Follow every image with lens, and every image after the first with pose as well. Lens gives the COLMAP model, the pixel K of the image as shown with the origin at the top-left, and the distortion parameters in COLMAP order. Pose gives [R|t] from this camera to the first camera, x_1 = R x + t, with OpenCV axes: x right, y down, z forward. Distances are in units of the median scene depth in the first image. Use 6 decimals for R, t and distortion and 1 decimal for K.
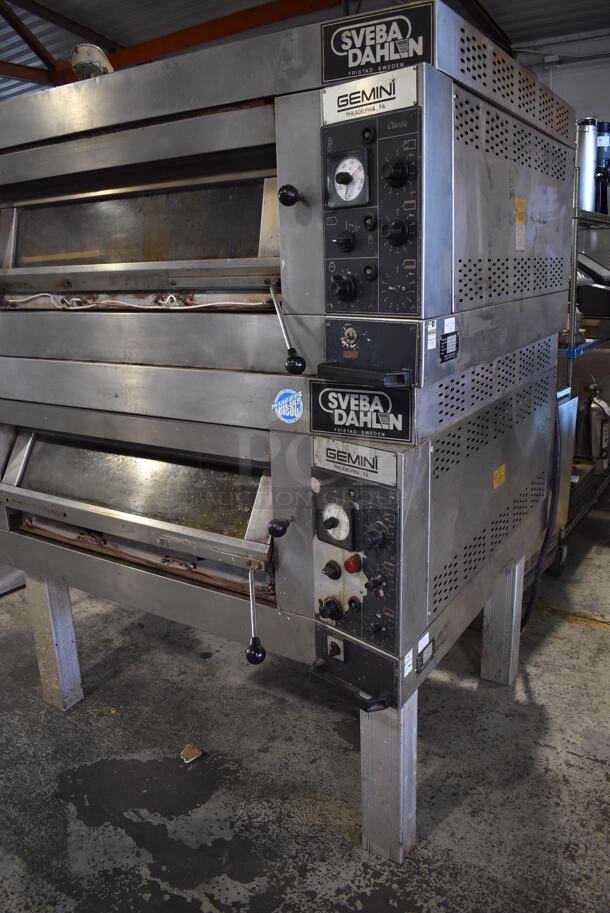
lens RADIAL K [[706.9, 0, 307.8], [0, 706.9, 456.6], [0, 0, 1]] dist [-0.099405, 0.019810]
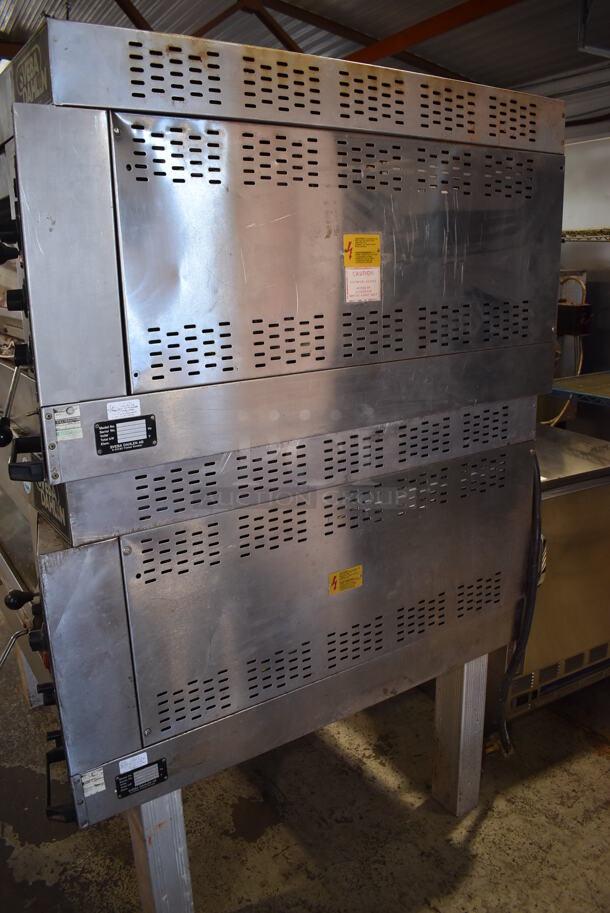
lens RADIAL K [[706.9, 0, 306.7], [0, 706.9, 454.5], [0, 0, 1]] dist [-0.099405, 0.019810]
pose [[0.910464, 0.114449, -0.397438, 0.590968], [-0.110364, 0.993336, 0.033222, -0.149715], [0.398592, 0.013615, 0.917027, 0.266130]]
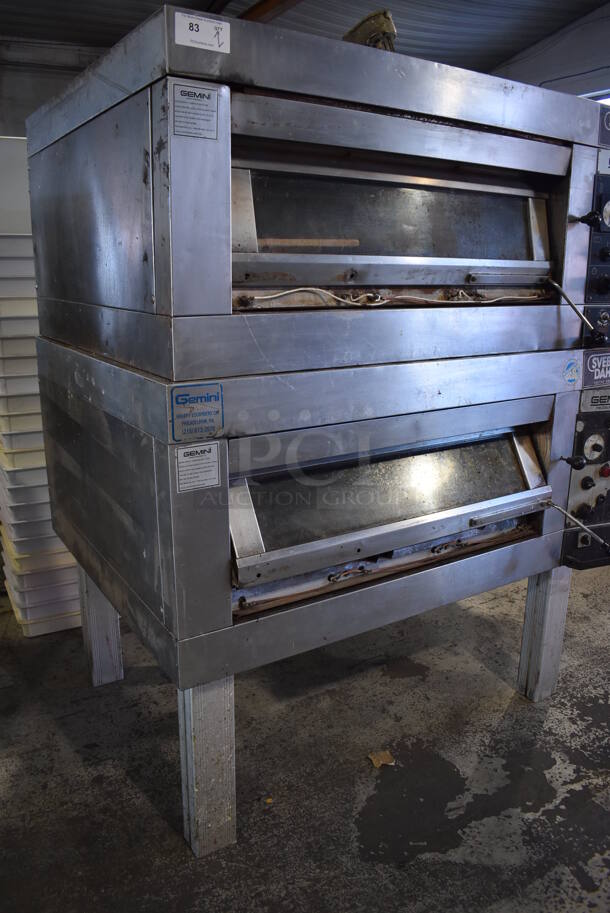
lens RADIAL K [[706.9, 0, 299.9], [0, 706.9, 456.6], [0, 0, 1]] dist [-0.099405, 0.019810]
pose [[0.433876, -0.208511, 0.876513, -1.275432], [0.220637, 0.967819, 0.121016, -0.167693], [-0.873539, 0.140885, 0.465919, 0.750836]]
